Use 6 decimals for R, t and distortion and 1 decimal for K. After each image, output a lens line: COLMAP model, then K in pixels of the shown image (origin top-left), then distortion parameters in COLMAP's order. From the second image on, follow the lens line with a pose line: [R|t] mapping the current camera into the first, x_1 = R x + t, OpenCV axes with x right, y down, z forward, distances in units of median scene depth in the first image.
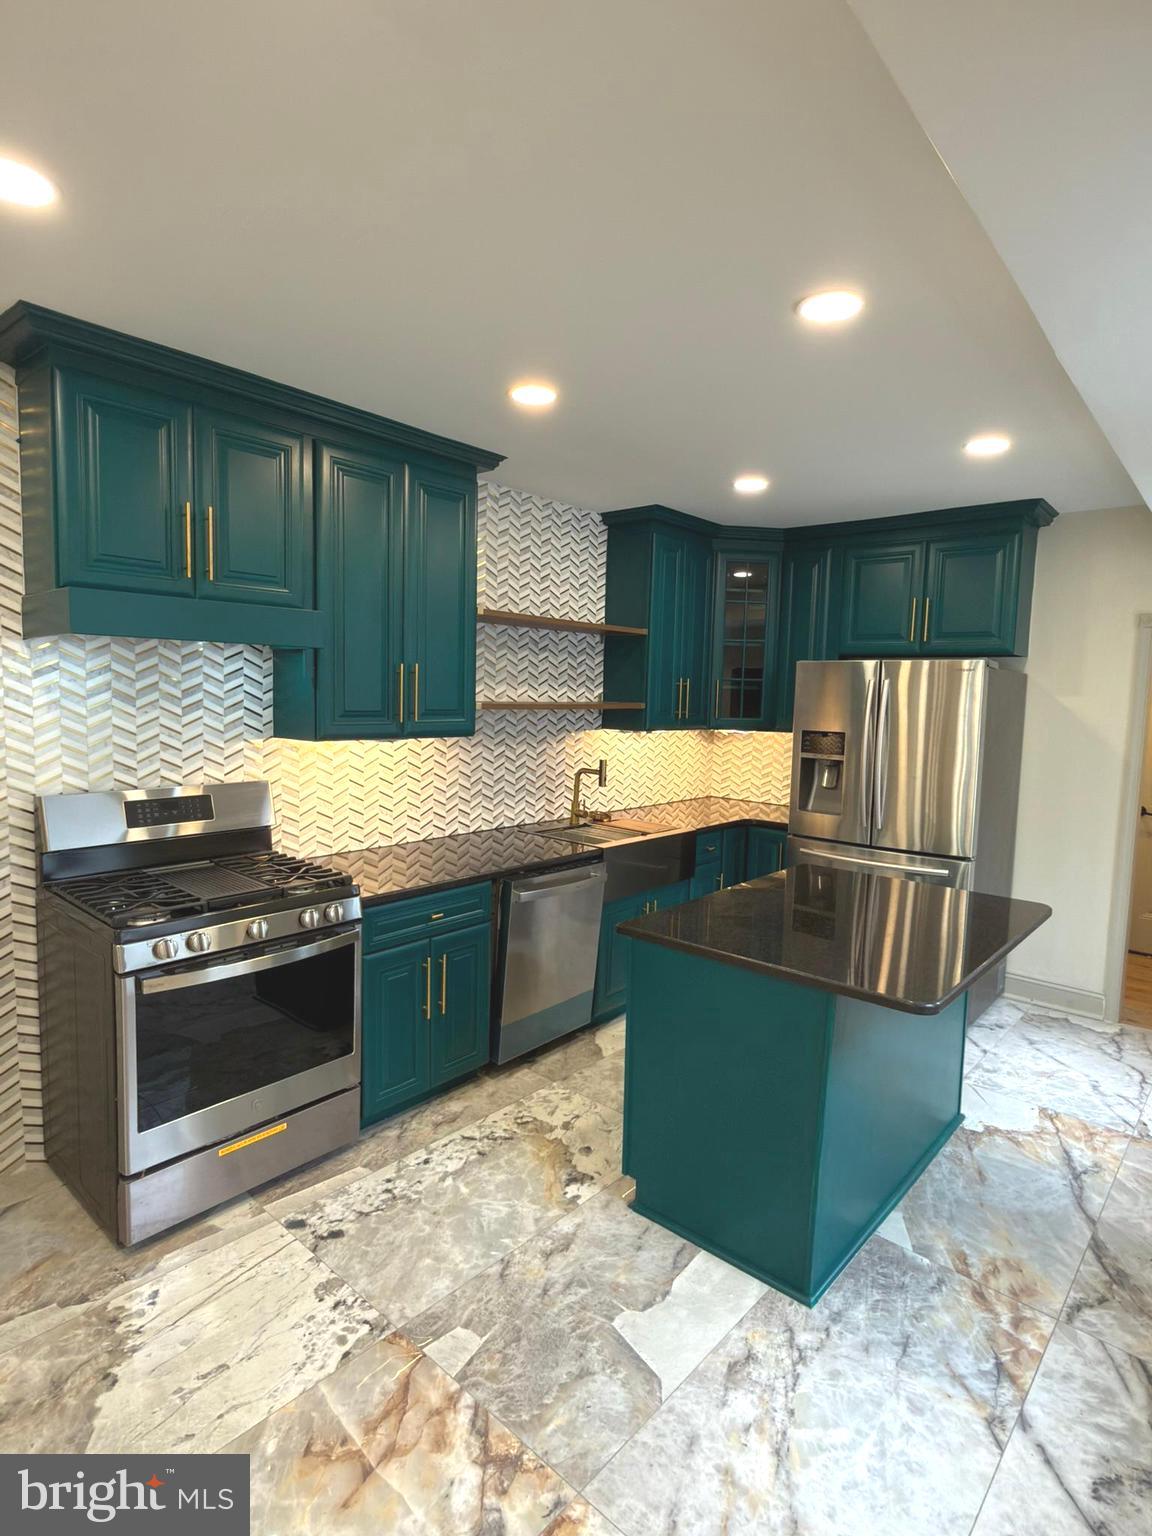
lens RADIAL K [[811.0, 0, 576.0], [0, 811.0, 768.0], [0, 0, 1]] dist [0.005108, -0.003669]
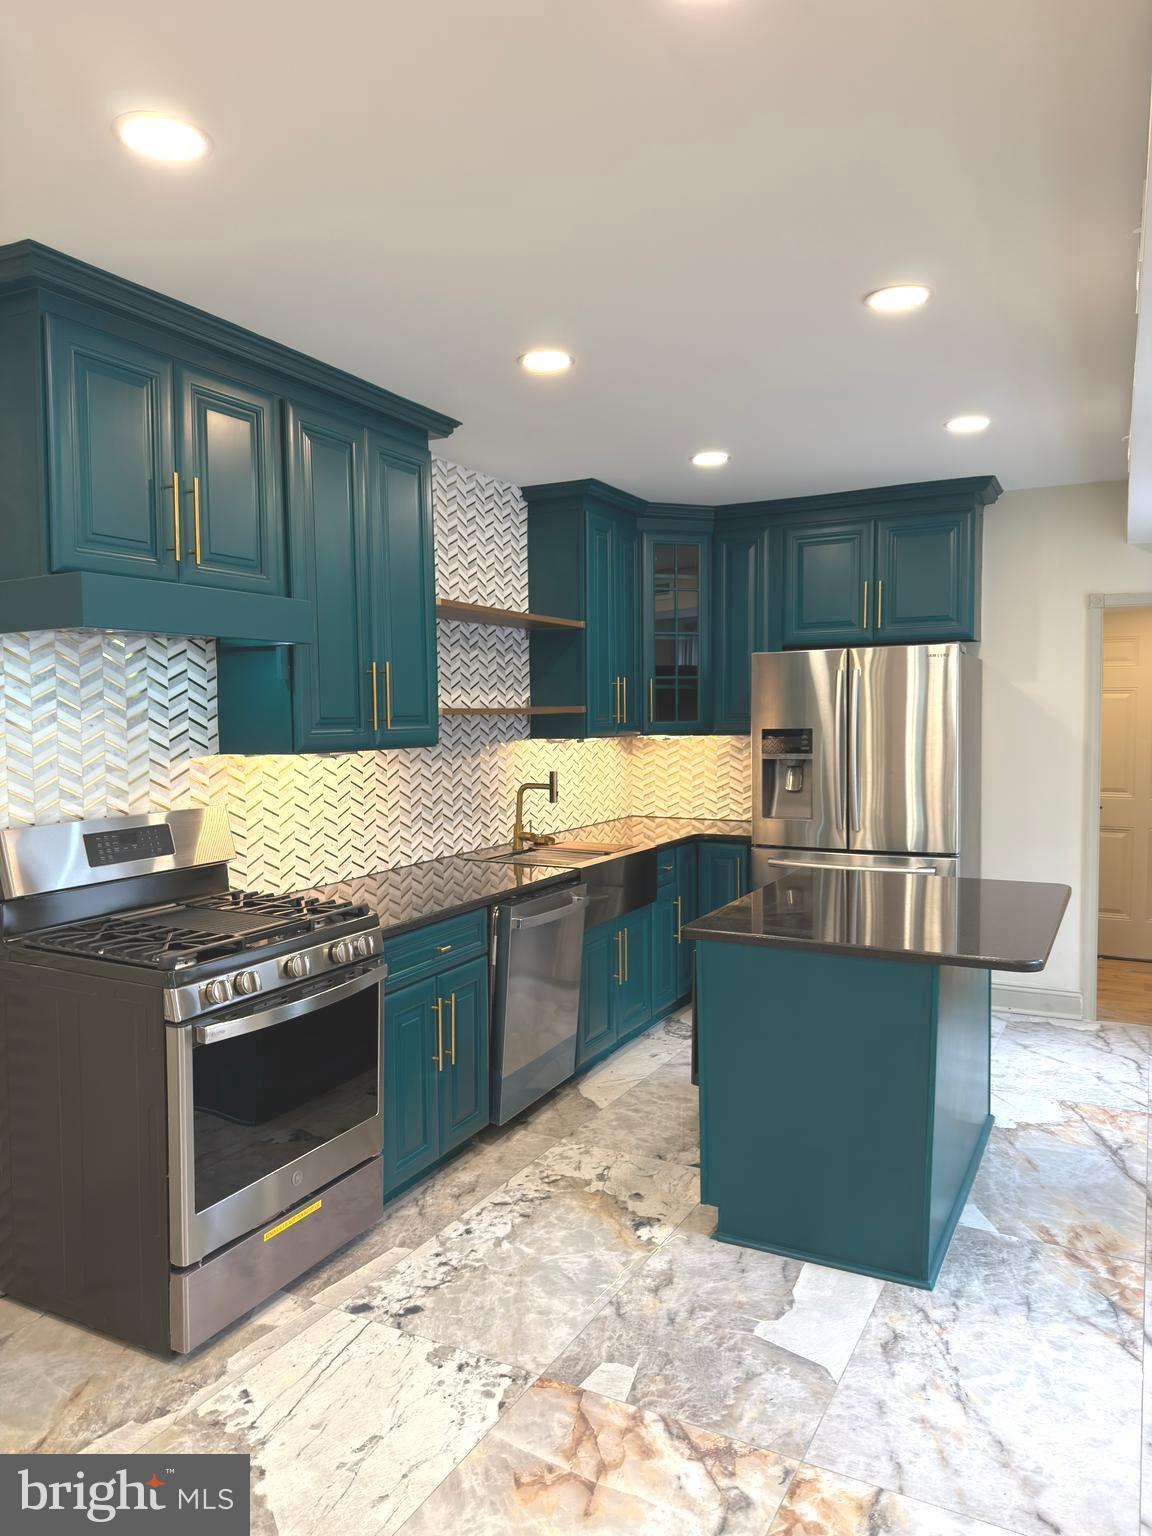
lens RADIAL K [[1072.9, 0, 565.7], [0, 1072.9, 768.8], [0, 0, 1]] dist [0.068233, -0.096169]
pose [[0.971978, -0.048189, 0.230081, -0.331381], [0.057502, 0.997768, -0.033941, 0.040170], [-0.227932, 0.046220, 0.972579, -0.169043]]
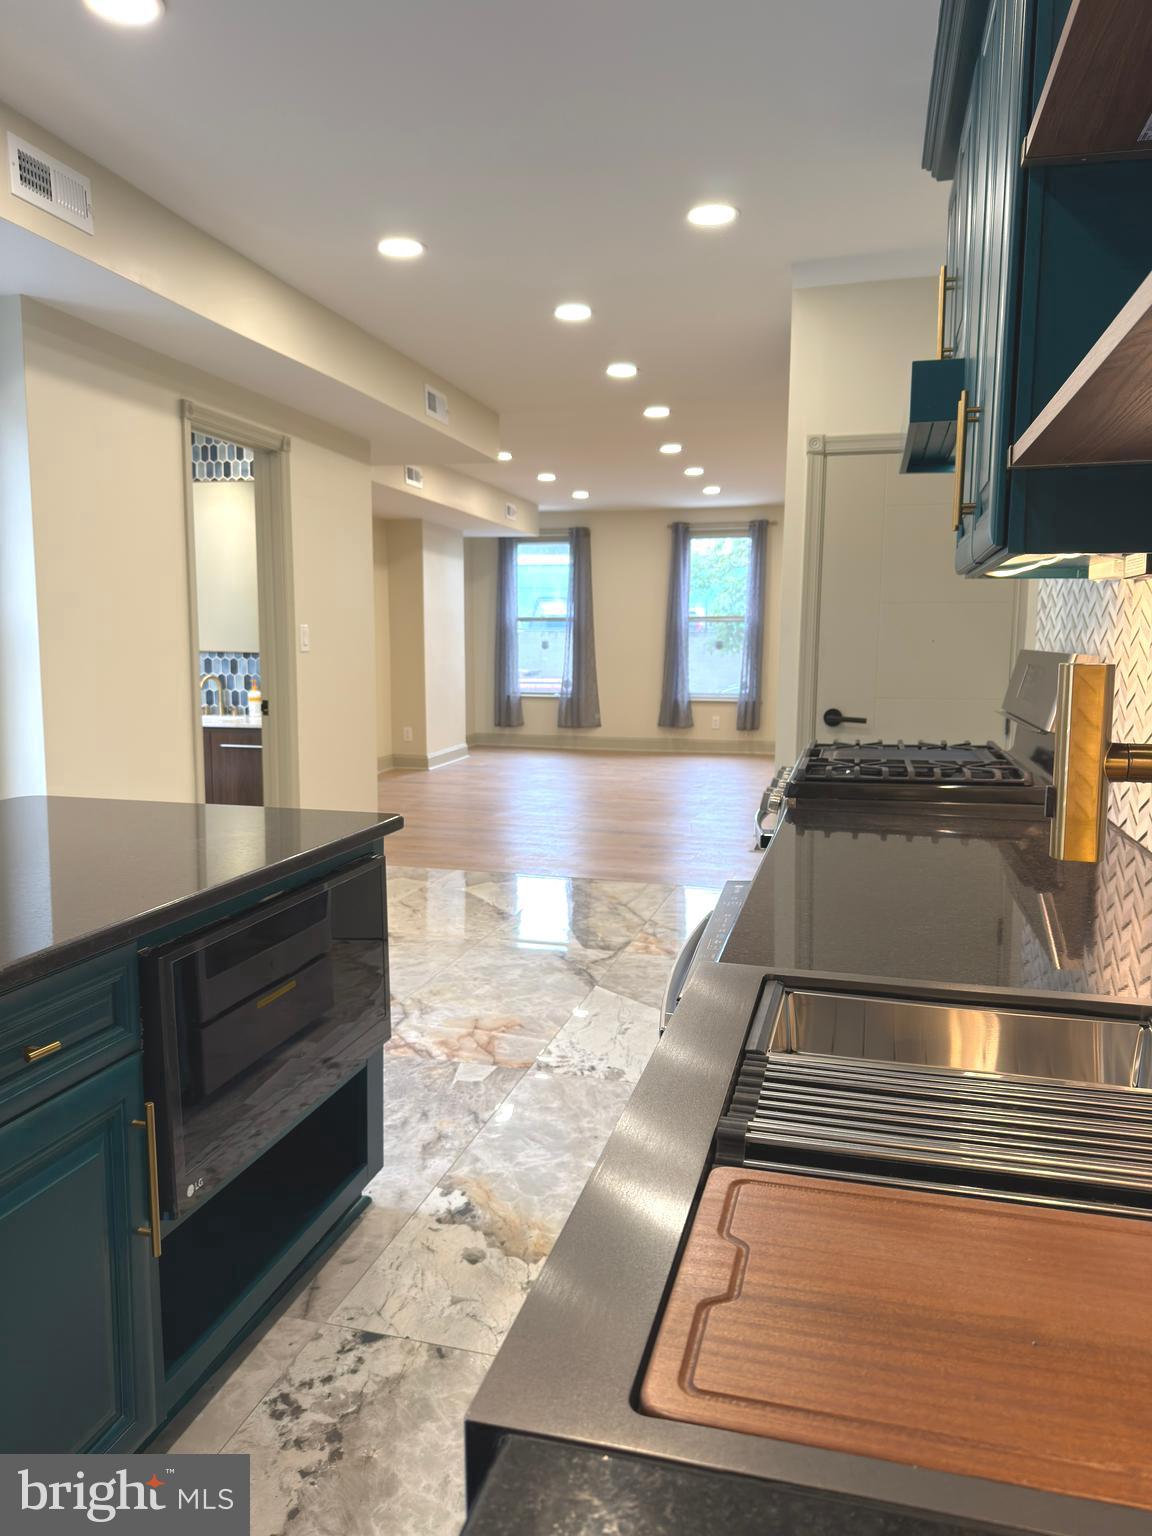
lens RADIAL K [[1071.3, 0, 597.8], [0, 1071.3, 766.2], [0, 0, 1]] dist [0.057128, -0.101796]
pose [[-0.887356, 0.020526, -0.460628, 0.299496], [-0.077831, 0.978005, 0.193515, -0.034276], [0.454469, 0.207567, -0.866241, 1.730476]]
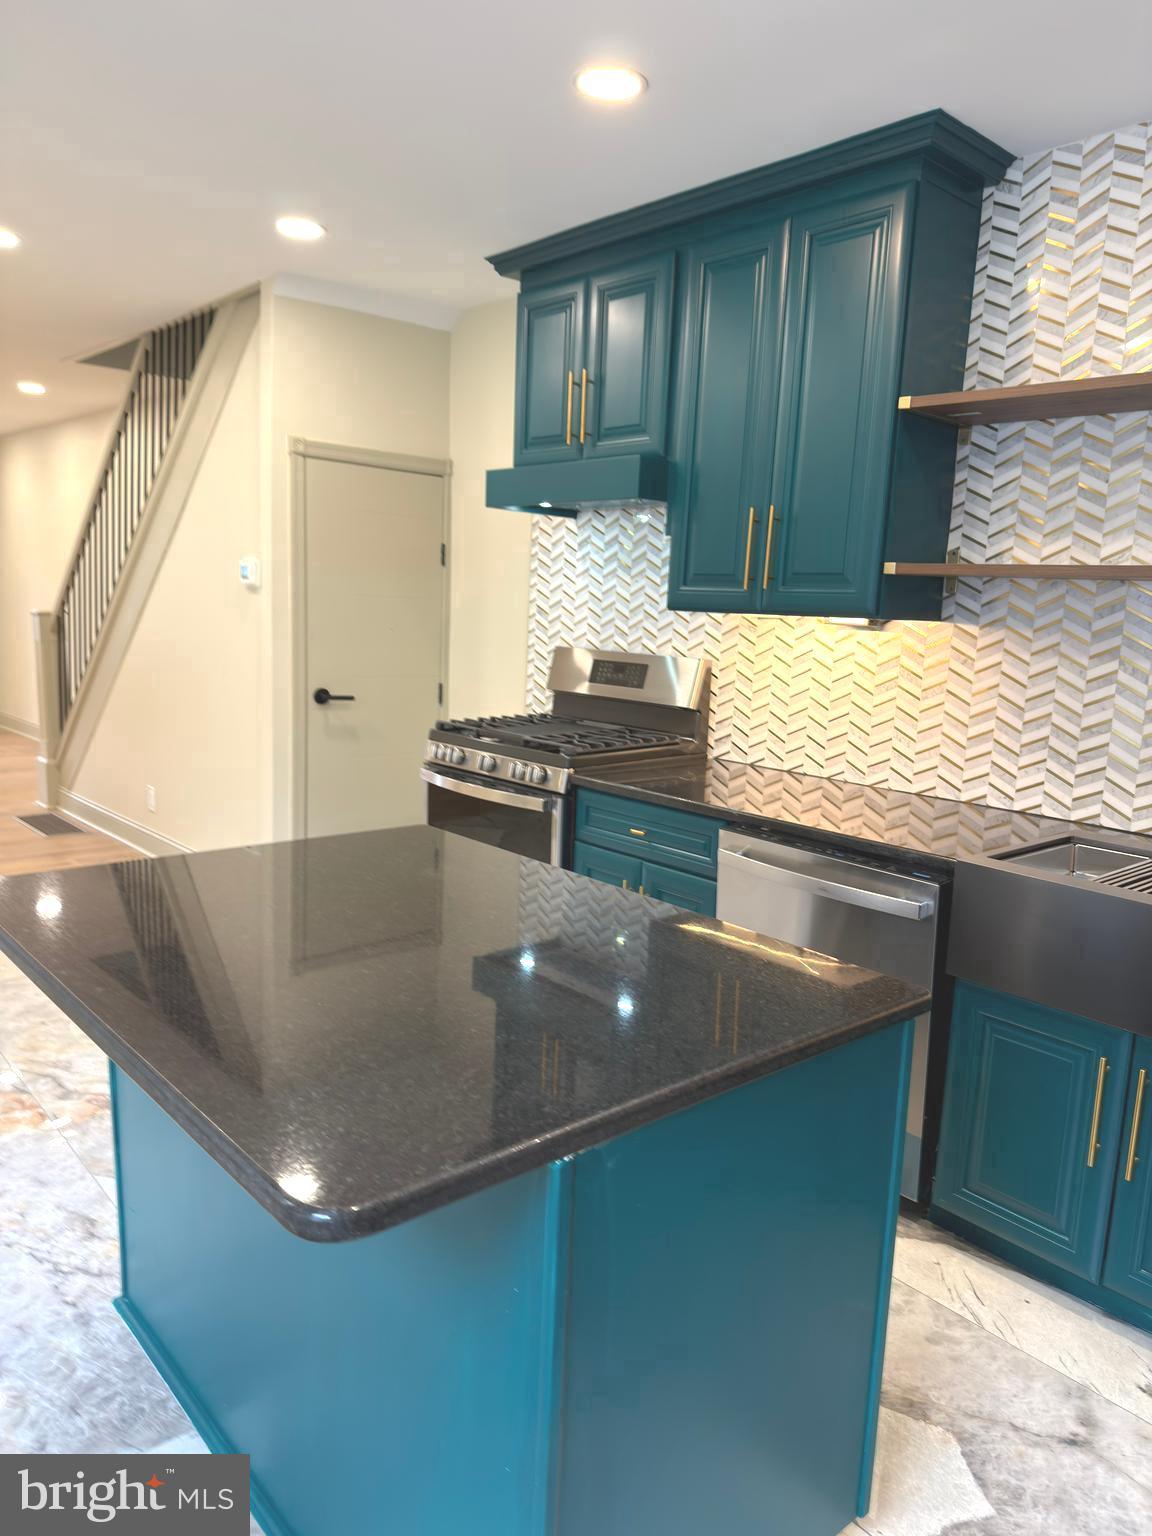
lens RADIAL K [[1082.3, 0, 572.4], [0, 1082.3, 763.4], [0, 0, 1]] dist [0.039113, -0.040700]
pose [[-0.131910, 0.115811, -0.984473, 0.928871], [-0.138787, 0.981211, 0.134024, -0.013625], [0.981498, 0.154311, -0.113358, 1.155770]]
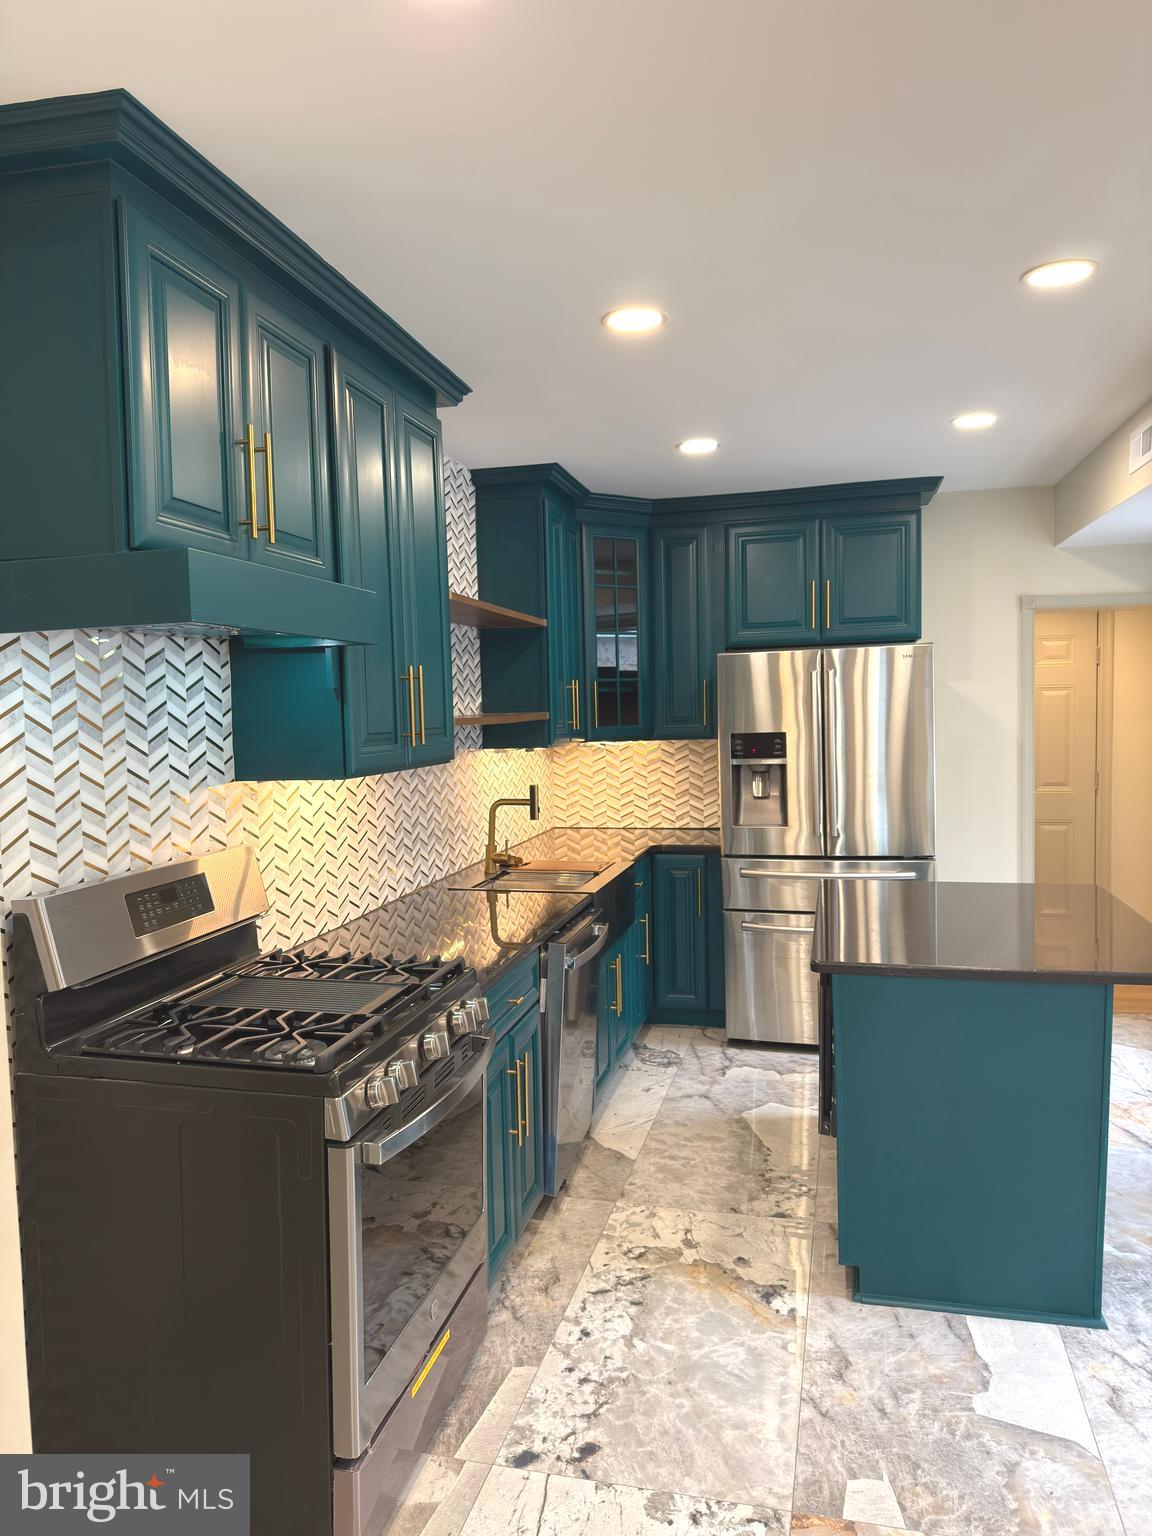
lens RADIAL K [[1082.3, 0, 572.4], [0, 1082.3, 763.4], [0, 0, 1]] dist [0.039113, -0.040700]
pose [[0.886545, -0.071595, 0.457069, -0.621929], [0.091377, 0.995589, -0.021289, -0.009194], [-0.453529, 0.060639, 0.889176, 0.098337]]
